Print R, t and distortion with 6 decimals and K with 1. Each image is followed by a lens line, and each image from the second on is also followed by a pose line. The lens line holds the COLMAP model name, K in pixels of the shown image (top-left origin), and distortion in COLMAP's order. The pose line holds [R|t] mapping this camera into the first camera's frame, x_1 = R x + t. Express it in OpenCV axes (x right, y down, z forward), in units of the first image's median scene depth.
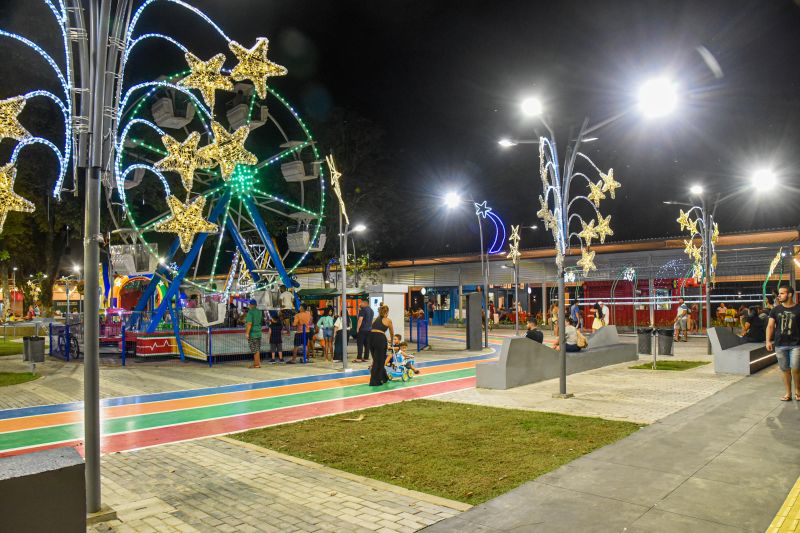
lens RADIAL K [[601.3, 0, 400.0], [0, 601.3, 266.5], [0, 0, 1]] dist [-0.088774, 0.007111]
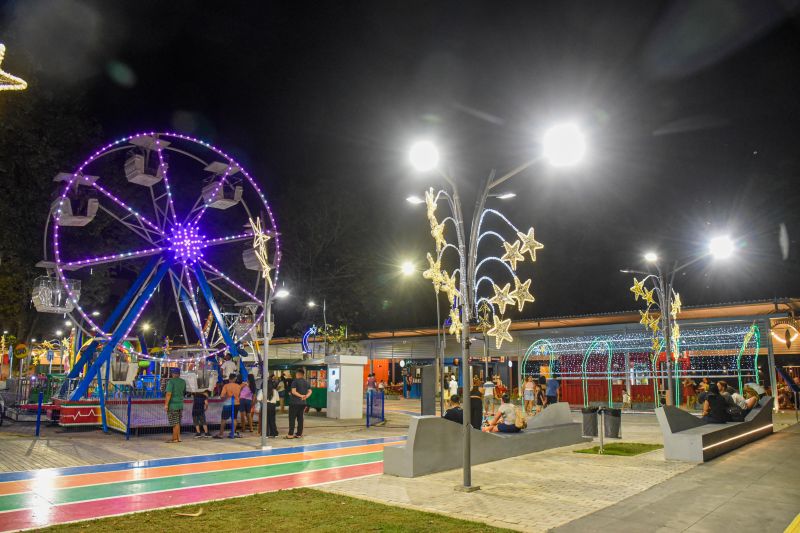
lens RADIAL K [[578.1, 0, 400.0], [0, 578.1, 266.5], [0, 0, 1]] dist [-0.084529, 0.005625]
pose [[0.999866, 0.012612, -0.010444, 0.112882], [-0.013816, 0.992105, -0.124644, 0.003430], [0.008789, 0.124772, 0.992147, 0.094034]]
